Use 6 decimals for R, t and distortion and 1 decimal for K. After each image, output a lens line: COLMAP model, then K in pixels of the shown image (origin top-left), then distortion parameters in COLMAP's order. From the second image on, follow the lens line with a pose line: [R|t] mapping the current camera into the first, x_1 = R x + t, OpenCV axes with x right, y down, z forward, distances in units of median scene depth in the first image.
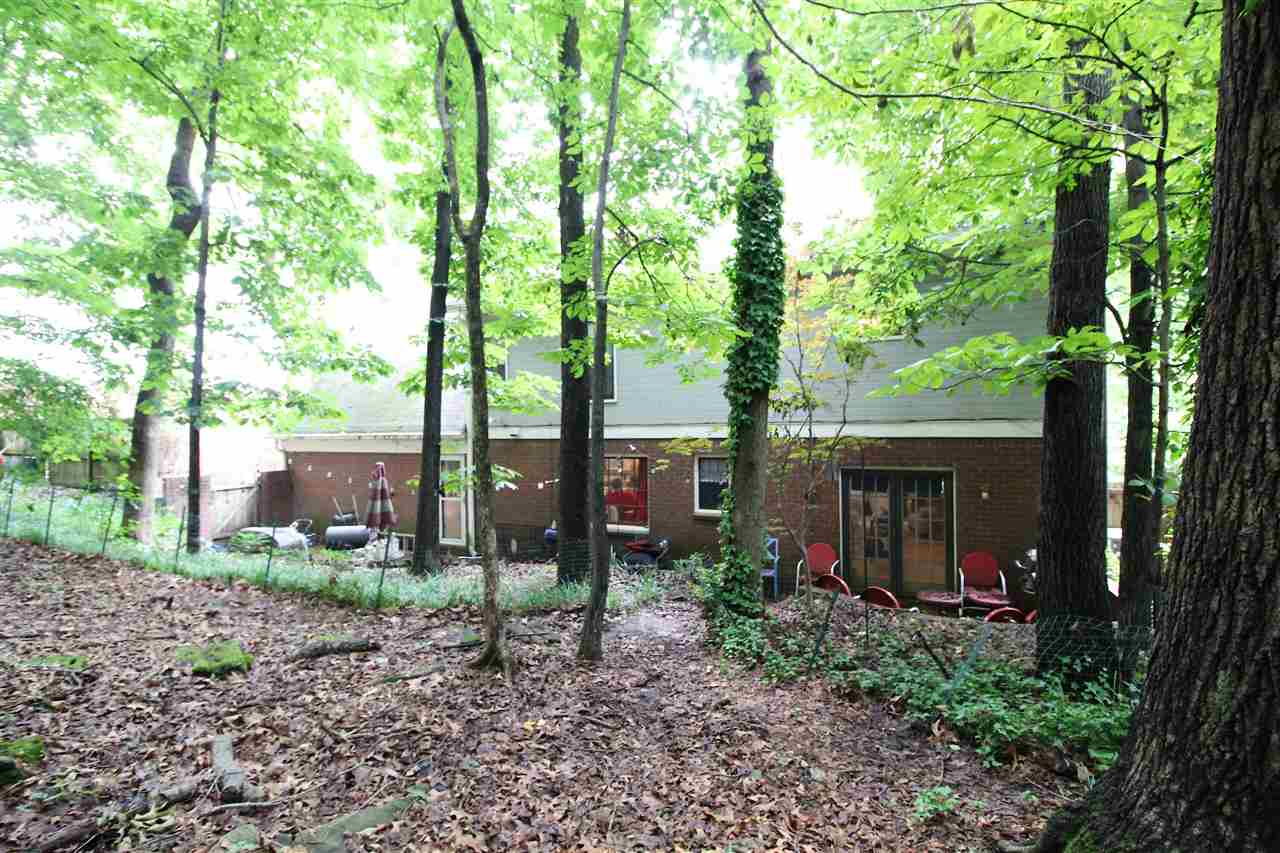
lens RADIAL K [[616.5, 0, 638.4], [0, 616.5, 401.6], [0, 0, 1]] dist [0.000723, -0.013675]
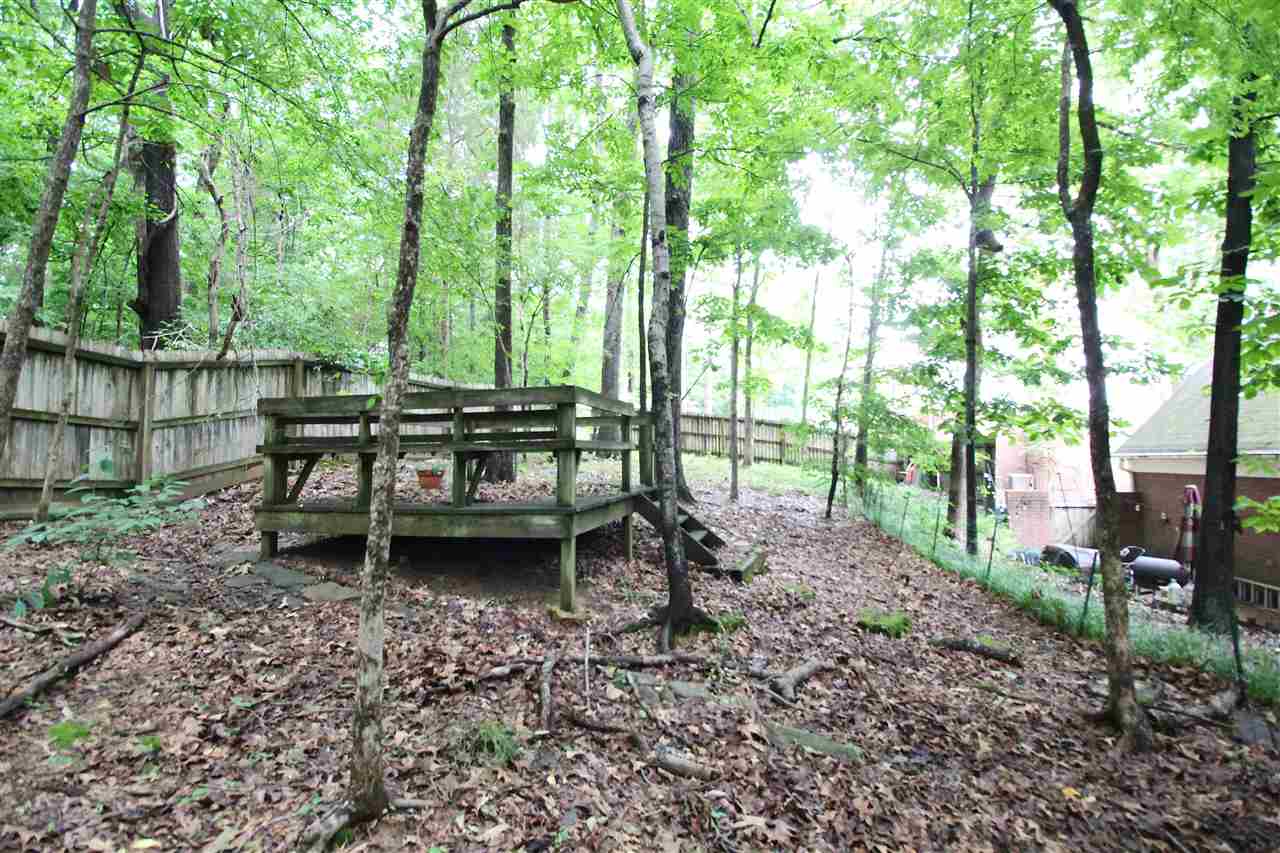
lens RADIAL K [[616.5, 0, 638.4], [0, 616.5, 401.6], [0, 0, 1]] dist [0.000723, -0.013675]
pose [[0.212394, -0.075290, -0.974279, 0.443259], [0.034469, 0.996984, -0.069531, 0.037980], [0.976576, -0.018814, 0.214349, 0.232690]]
